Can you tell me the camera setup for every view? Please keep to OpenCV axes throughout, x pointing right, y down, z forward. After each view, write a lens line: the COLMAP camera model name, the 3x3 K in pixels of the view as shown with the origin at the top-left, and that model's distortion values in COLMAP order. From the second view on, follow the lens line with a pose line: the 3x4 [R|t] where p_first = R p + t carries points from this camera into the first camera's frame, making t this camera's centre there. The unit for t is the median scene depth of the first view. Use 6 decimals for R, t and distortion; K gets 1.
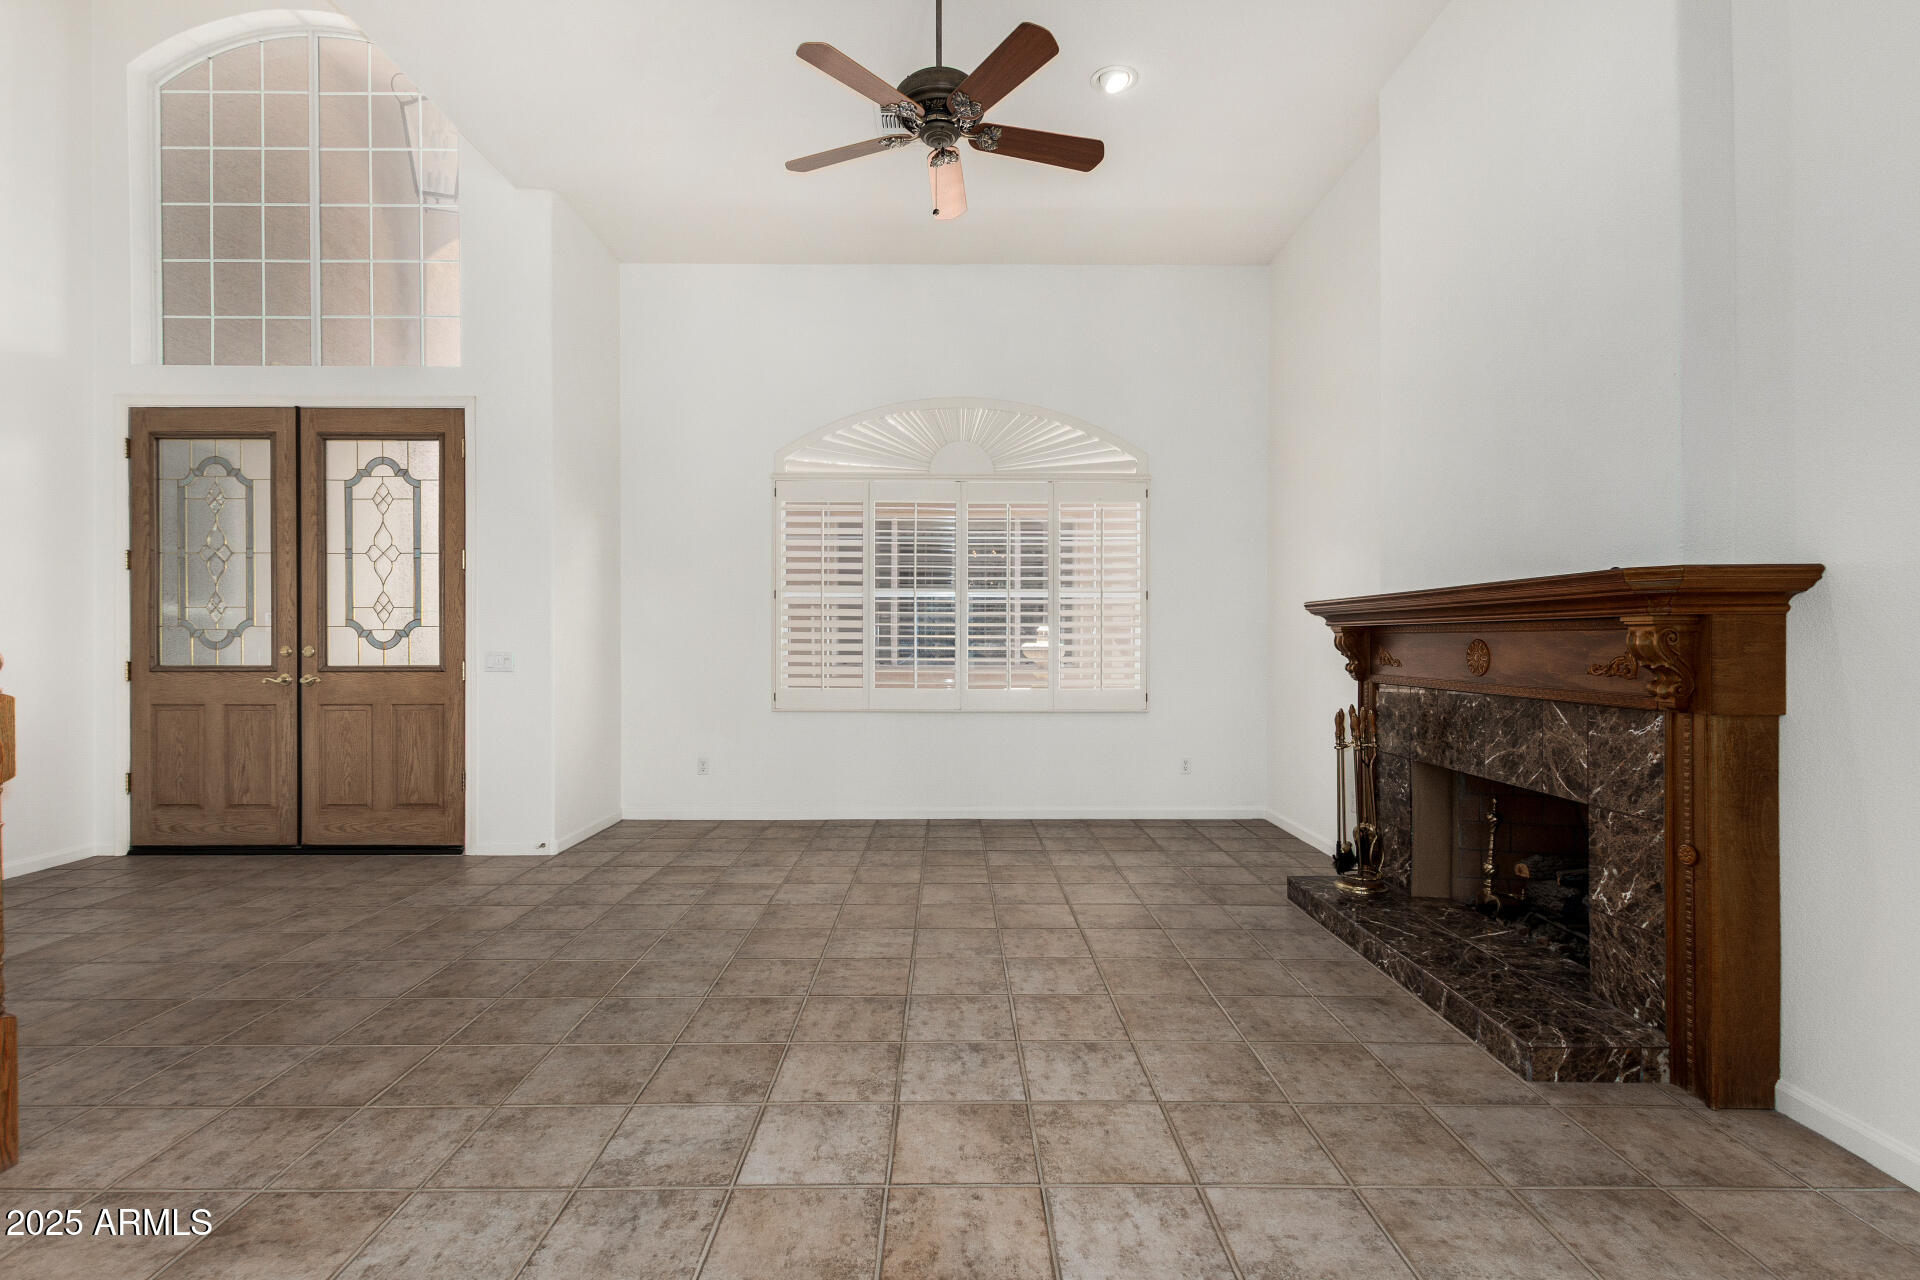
lens RADIAL K [[881.3, 0, 955.1], [0, 881.3, 644.1], [0, 0, 1]] dist [0.005282, -0.001385]
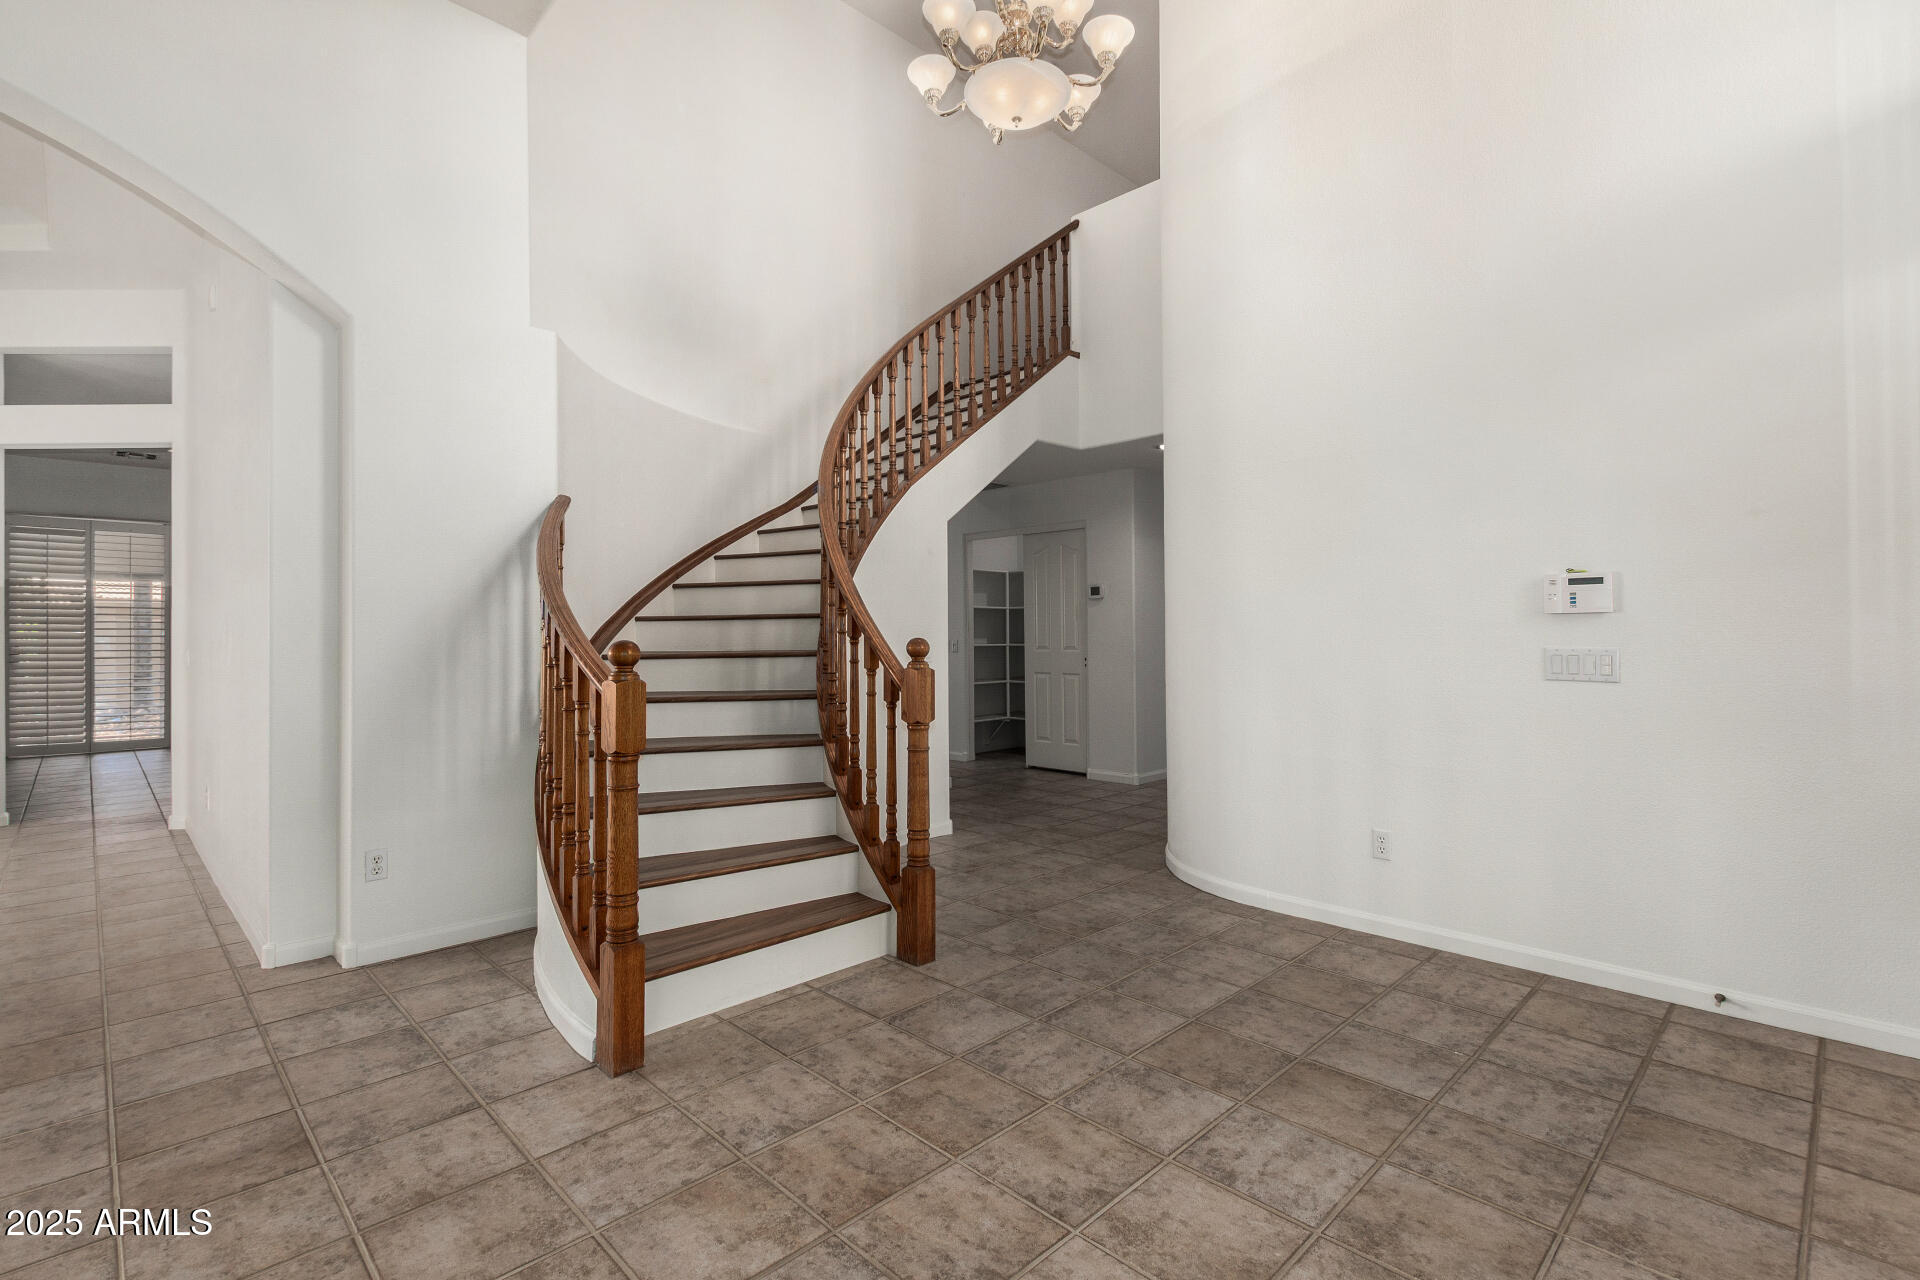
lens RADIAL K [[881.3, 0, 966.0], [0, 881.3, 625.7], [0, 0, 1]] dist [0.005282, -0.001385]
pose [[-0.715254, 0.001480, -0.698863, -0.232252], [0.004989, 0.999983, -0.002989, -0.006635], [0.698846, -0.005624, -0.715250, 0.892297]]
